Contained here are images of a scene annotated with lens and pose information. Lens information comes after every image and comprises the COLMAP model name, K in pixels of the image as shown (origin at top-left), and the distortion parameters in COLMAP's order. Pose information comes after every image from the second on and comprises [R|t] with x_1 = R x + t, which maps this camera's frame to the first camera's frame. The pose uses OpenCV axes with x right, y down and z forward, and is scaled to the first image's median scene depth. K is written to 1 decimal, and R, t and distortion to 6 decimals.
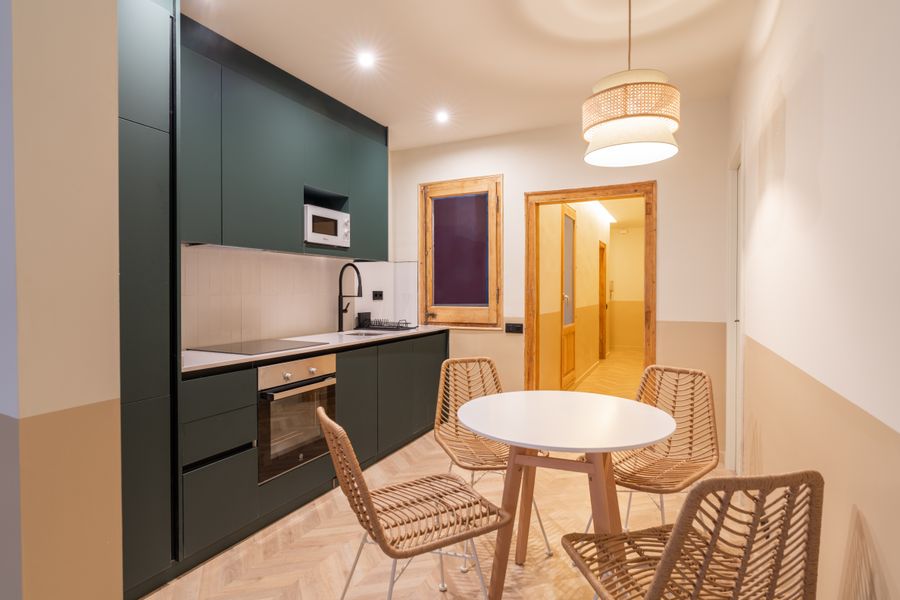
lens RADIAL K [[465.1, 0, 453.4], [0, 465.1, 296.4], [0, 0, 1]] dist [-0.000140, 0.000222]
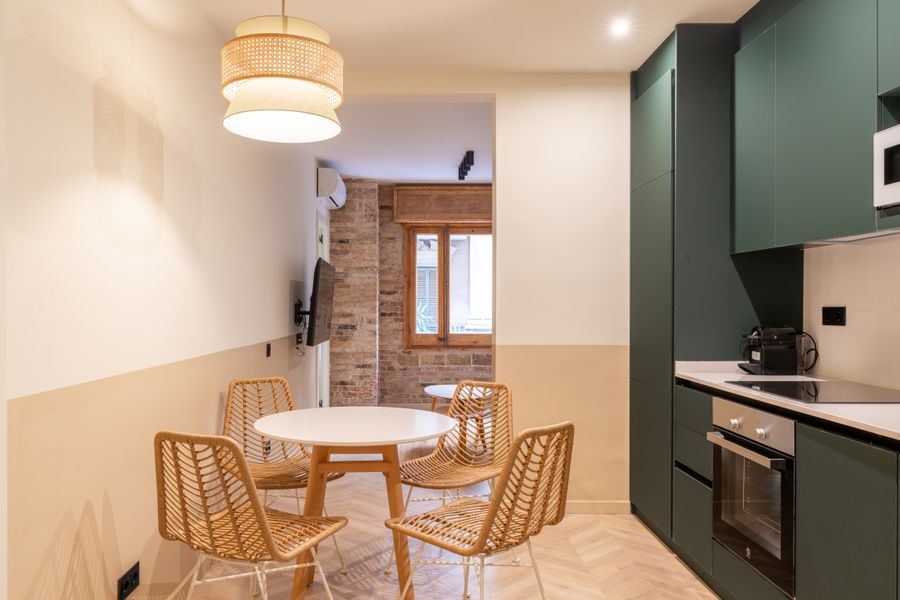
lens RADIAL K [[665.1, 0, 403.6], [0, 665.1, 307.5], [0, 0, 1]] dist [0.004996, 0.008541]
pose [[-0.911003, 0.003371, -0.412386, 0.416467], [-0.003836, 0.999854, 0.016647, -0.017536], [0.412382, 0.016748, -0.910857, 1.333567]]
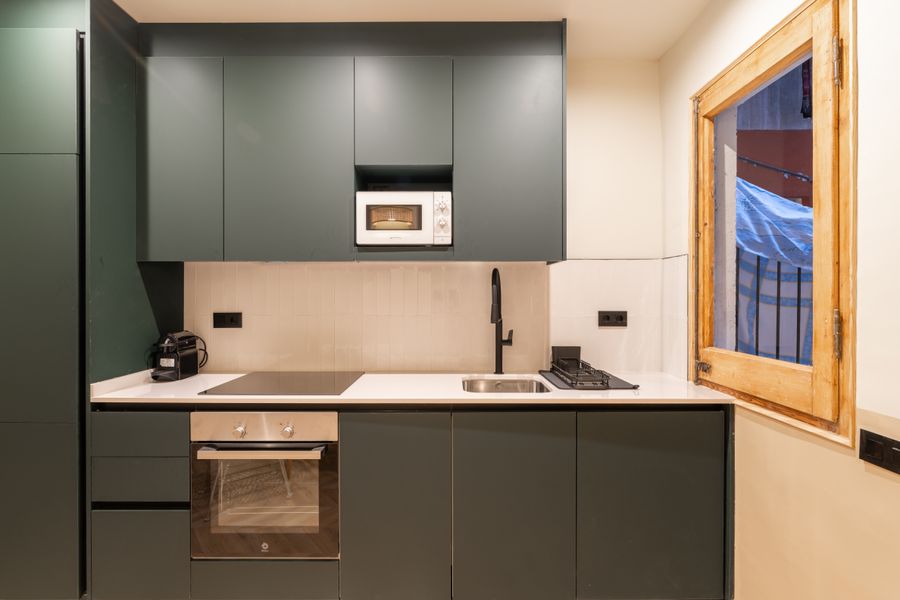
lens RADIAL K [[450.1, 0, 451.1], [0, 450.1, 294.9], [0, 0, 1]] dist [0.000278, -0.000989]
pose [[0.427626, 0.004249, -0.903946, 0.338256], [-0.010732, 0.999942, -0.000377, -0.038341], [0.903892, 0.009862, 0.427647, 0.768388]]
